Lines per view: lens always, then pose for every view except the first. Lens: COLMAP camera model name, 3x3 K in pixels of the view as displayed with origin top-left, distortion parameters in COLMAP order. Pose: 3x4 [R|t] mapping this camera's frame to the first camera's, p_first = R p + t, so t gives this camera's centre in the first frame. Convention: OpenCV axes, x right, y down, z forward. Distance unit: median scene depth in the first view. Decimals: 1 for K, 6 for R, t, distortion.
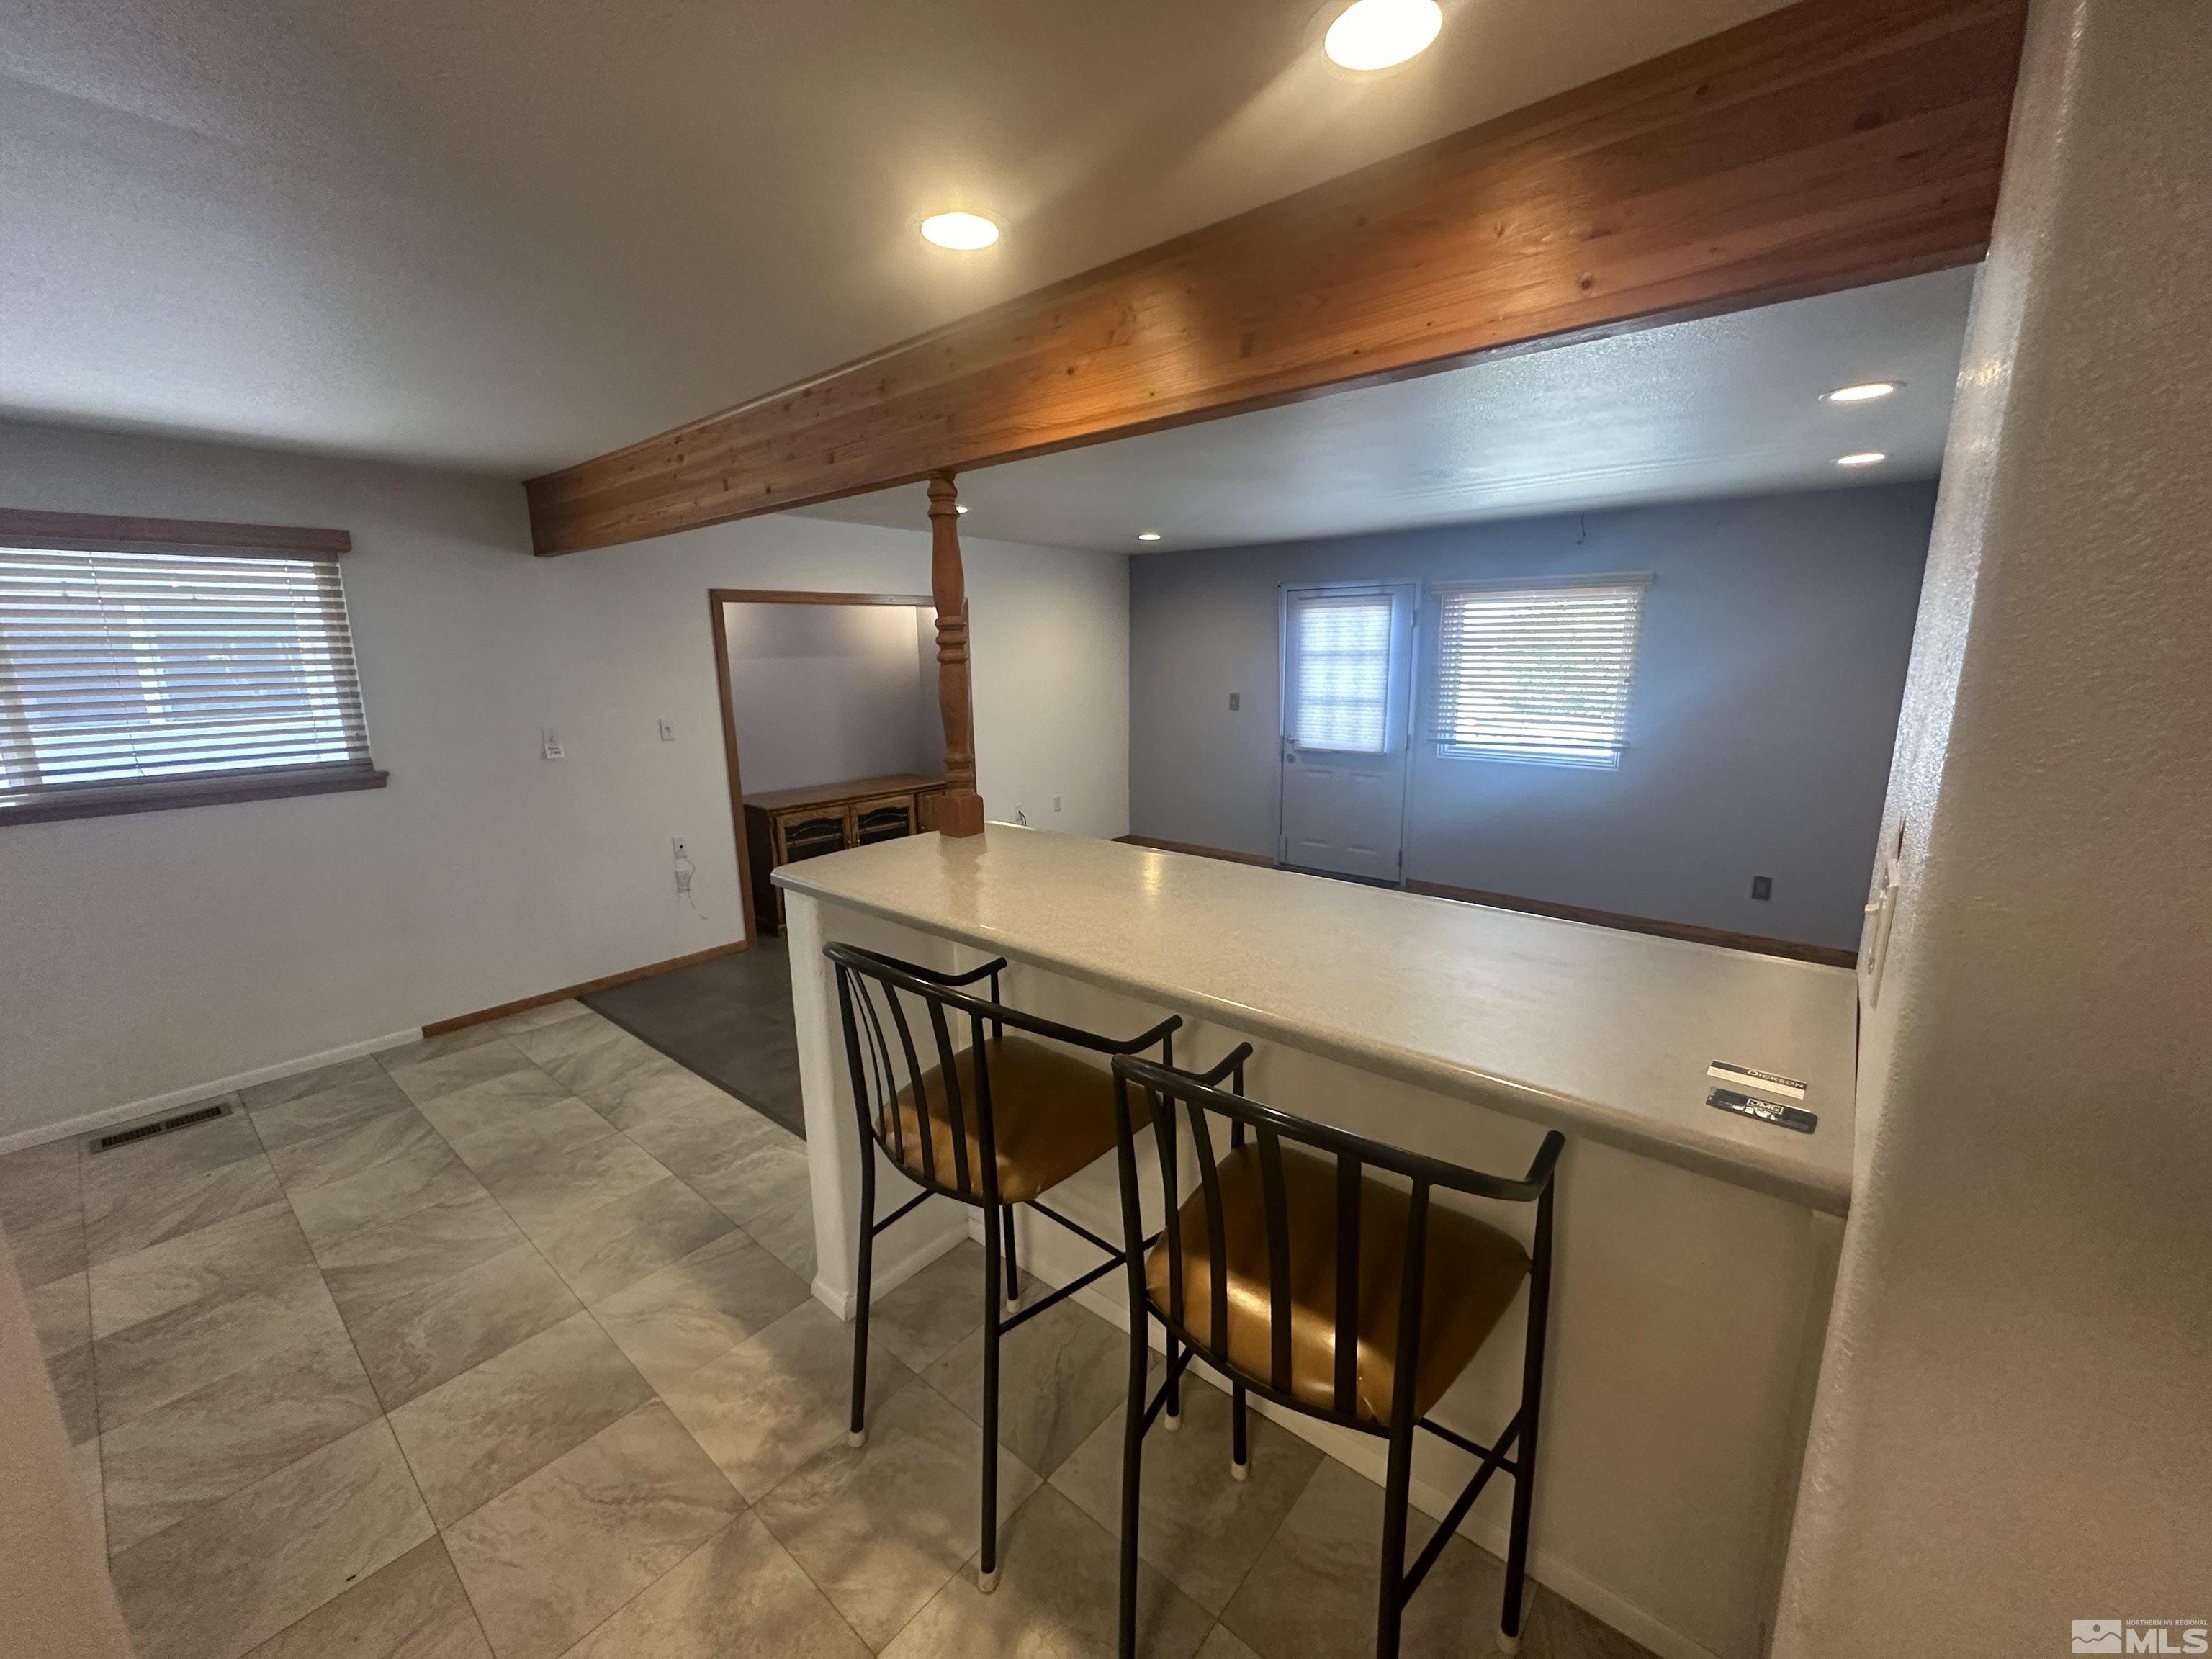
lens RADIAL K [[882.4, 0, 1106.0], [0, 882.4, 829.5], [0, 0, 1]] dist [-0.006155, -0.000084]
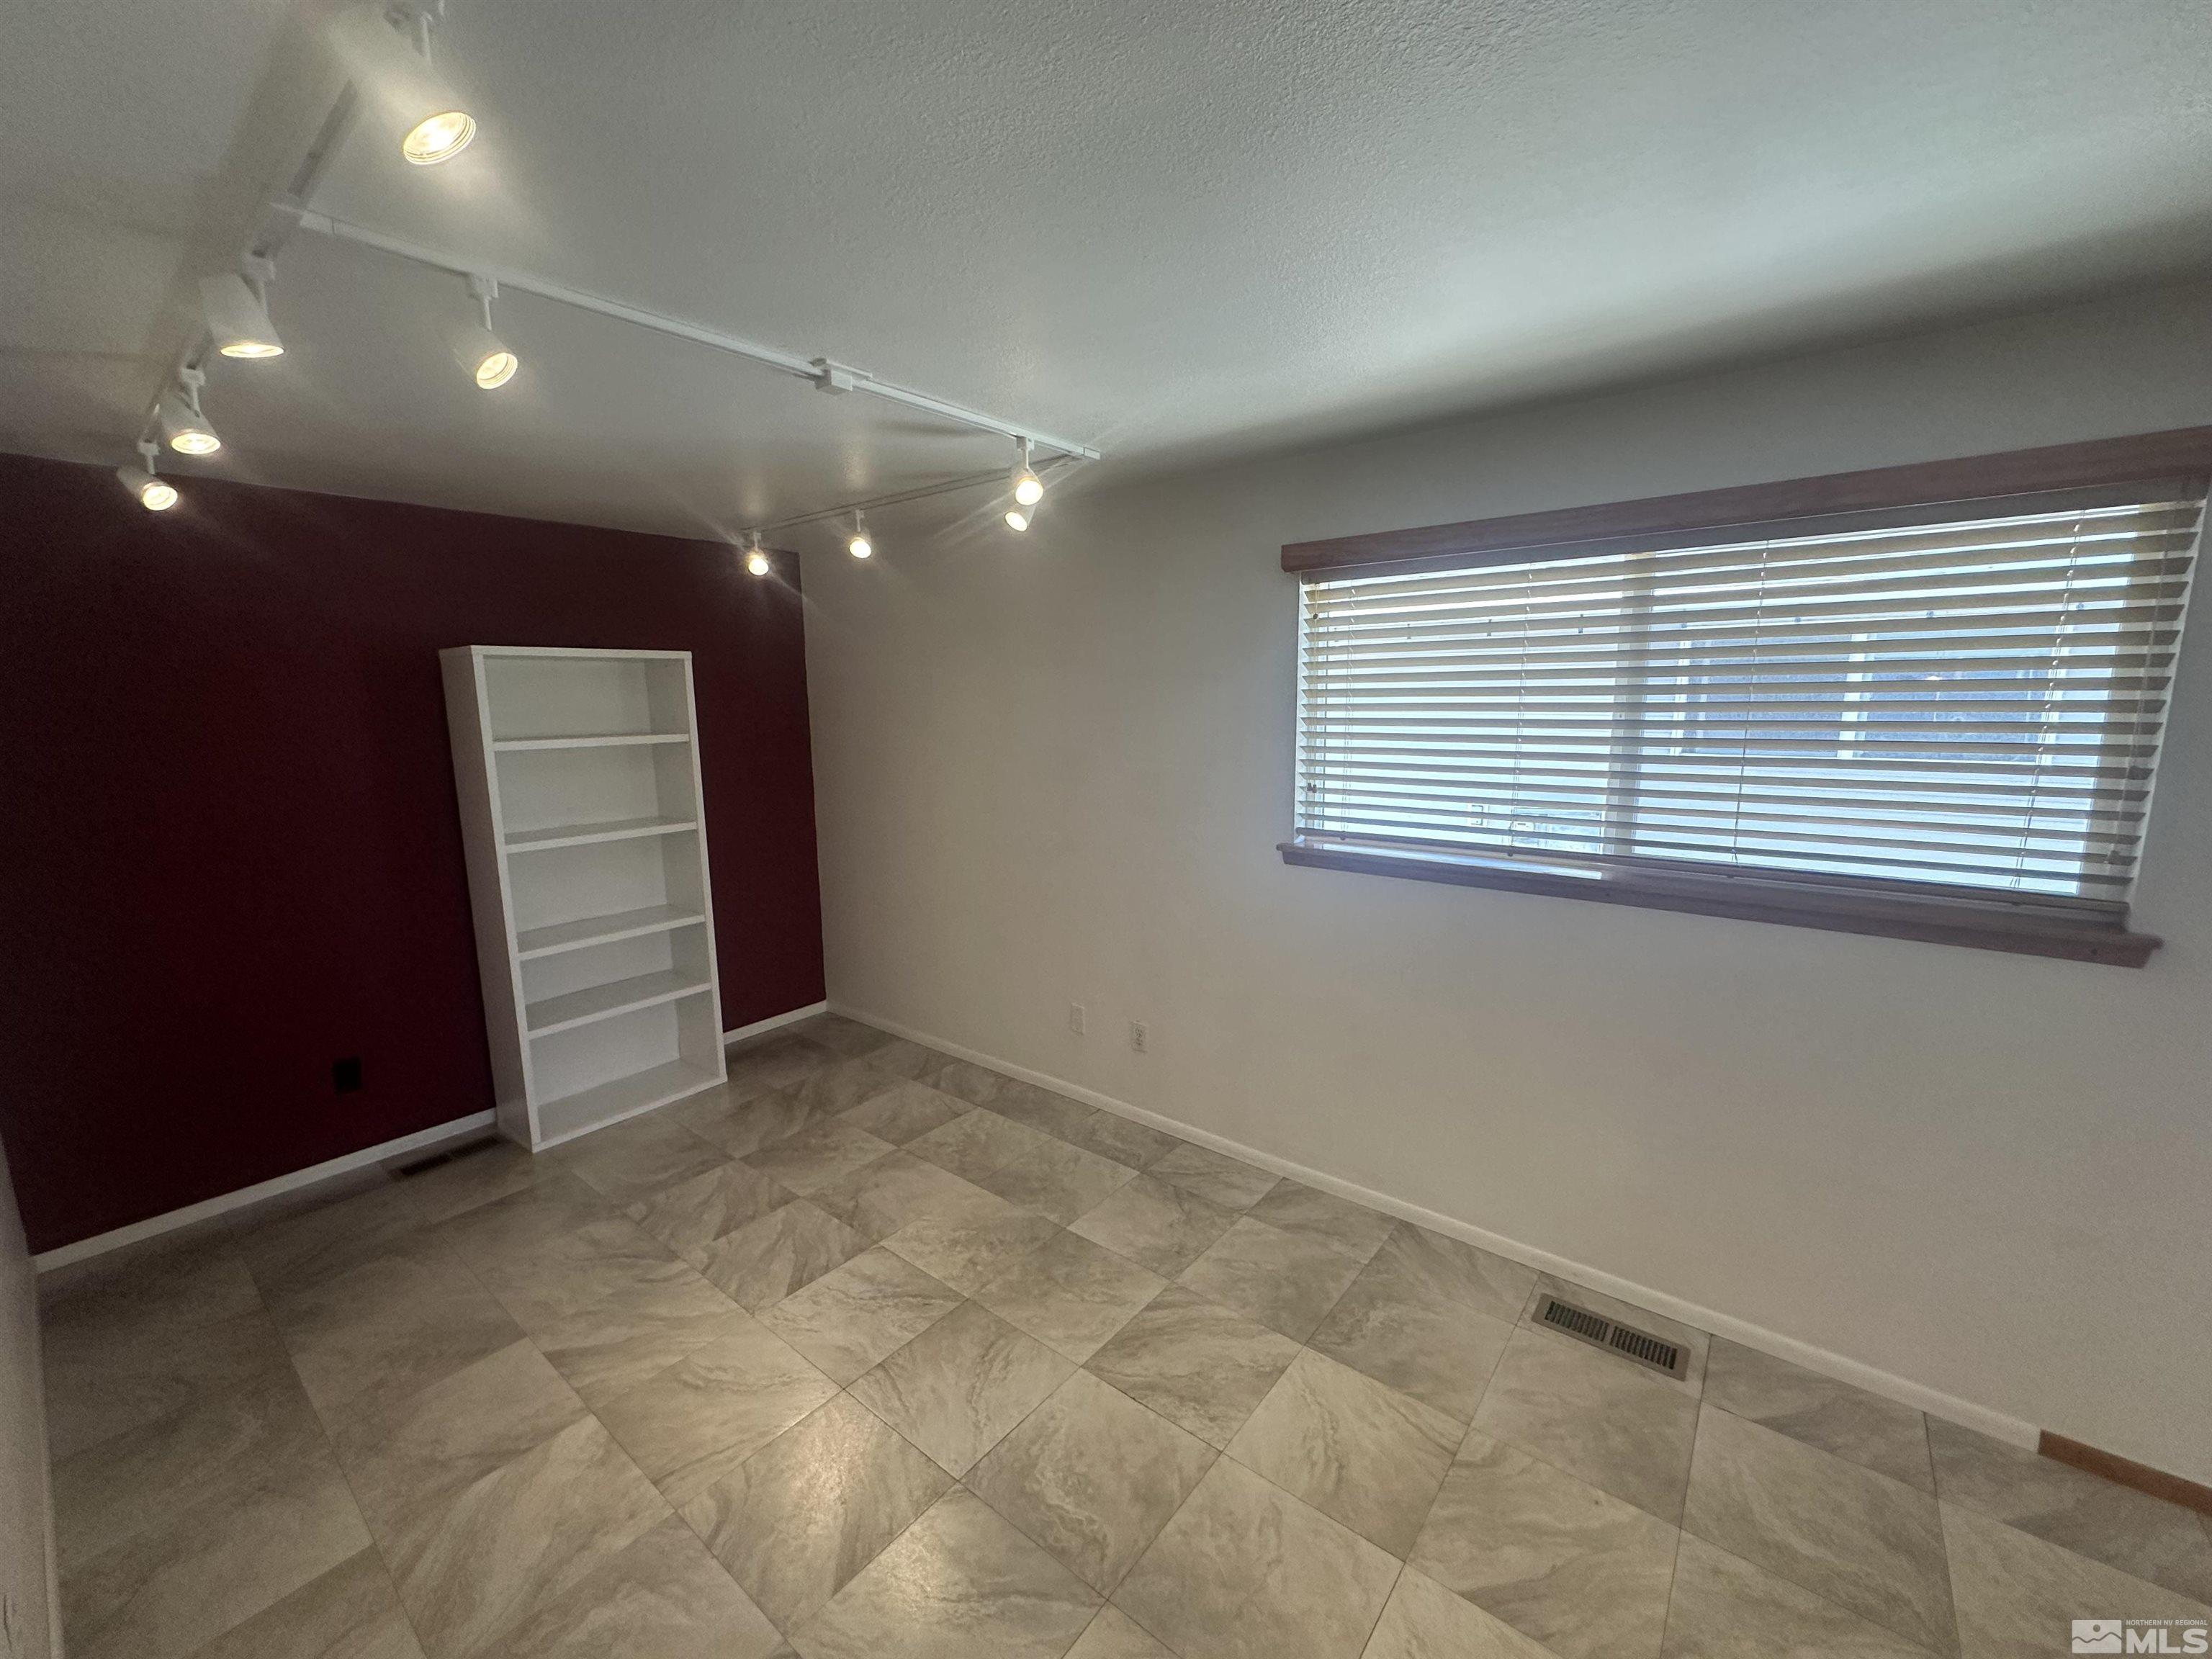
lens RADIAL K [[879.4, 0, 1106.0], [0, 879.4, 829.5], [0, 0, 1]] dist [-0.002116, -0.000162]
pose [[0.024562, 0.166912, -0.985666, -0.382427], [-0.189976, 0.968776, 0.159318, -0.091699], [0.981482, 0.183339, 0.055504, 0.413225]]
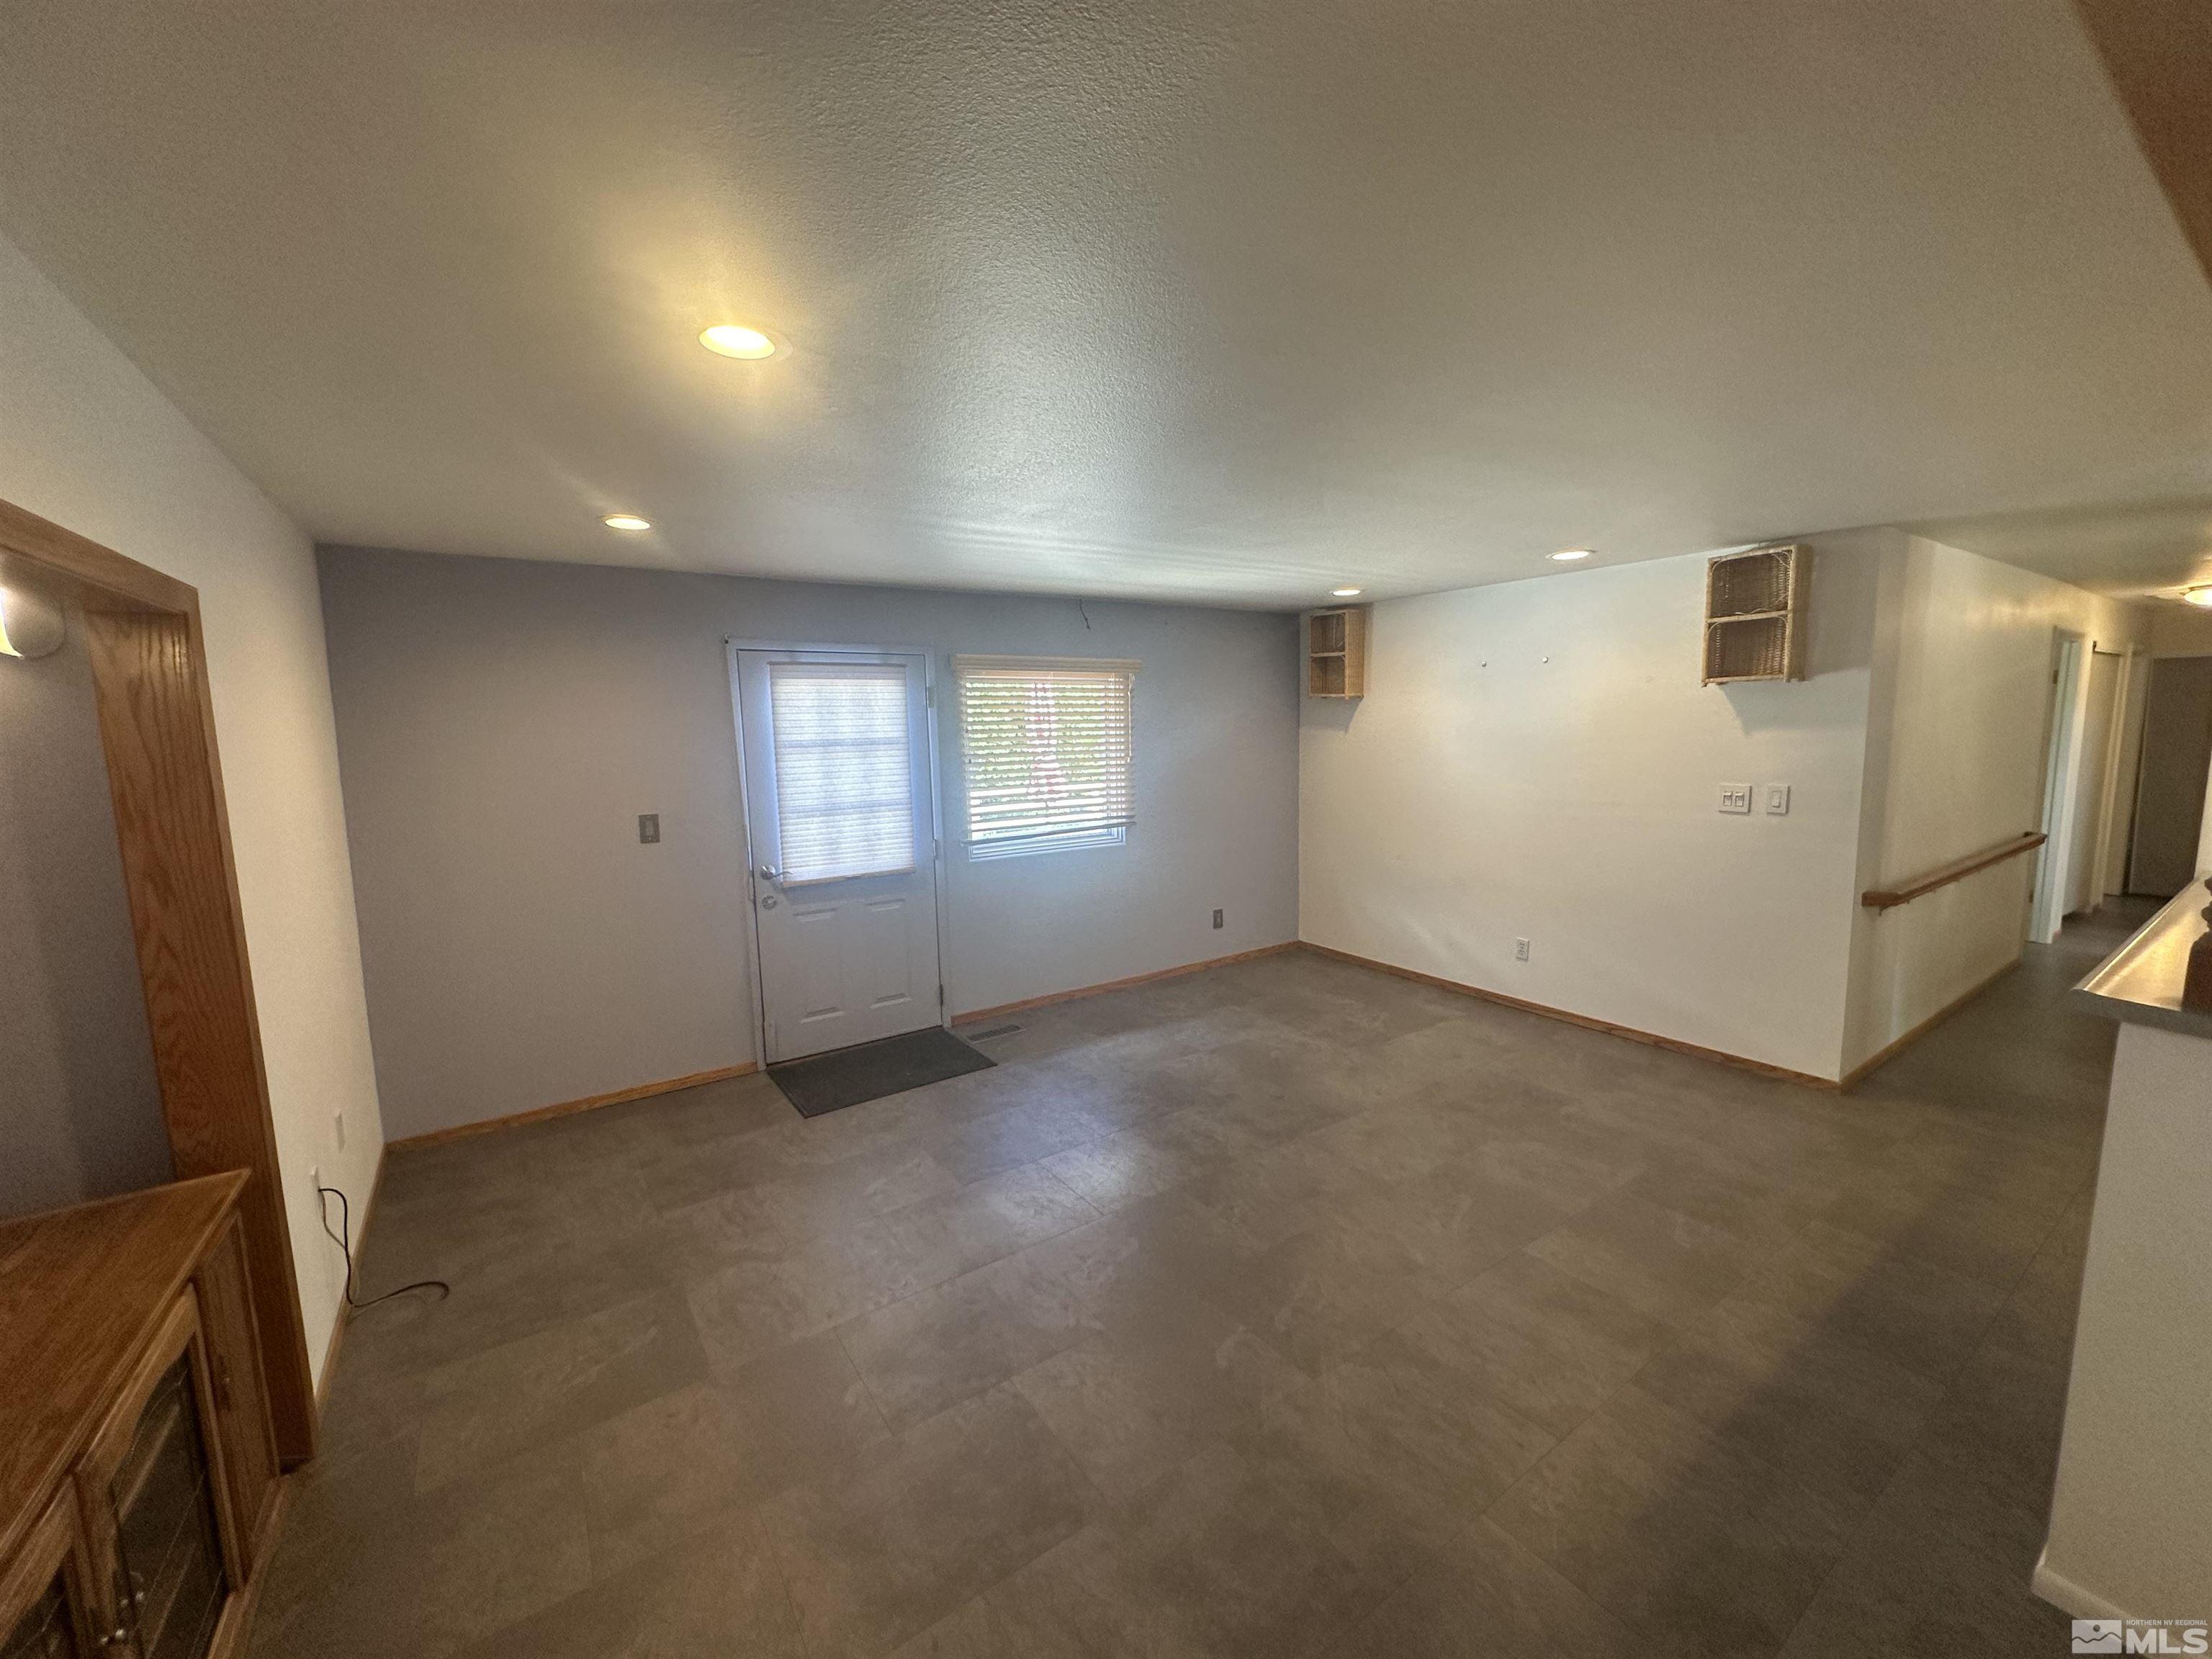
lens RADIAL K [[879.4, 0, 1106.0], [0, 879.4, 829.5], [0, 0, 1]] dist [-0.002116, -0.000162]
pose [[0.269182, -0.112929, 0.956446, -0.616849], [0.212134, 0.975664, 0.055495, -0.209967], [-0.939436, 0.187957, 0.286587, 1.022237]]
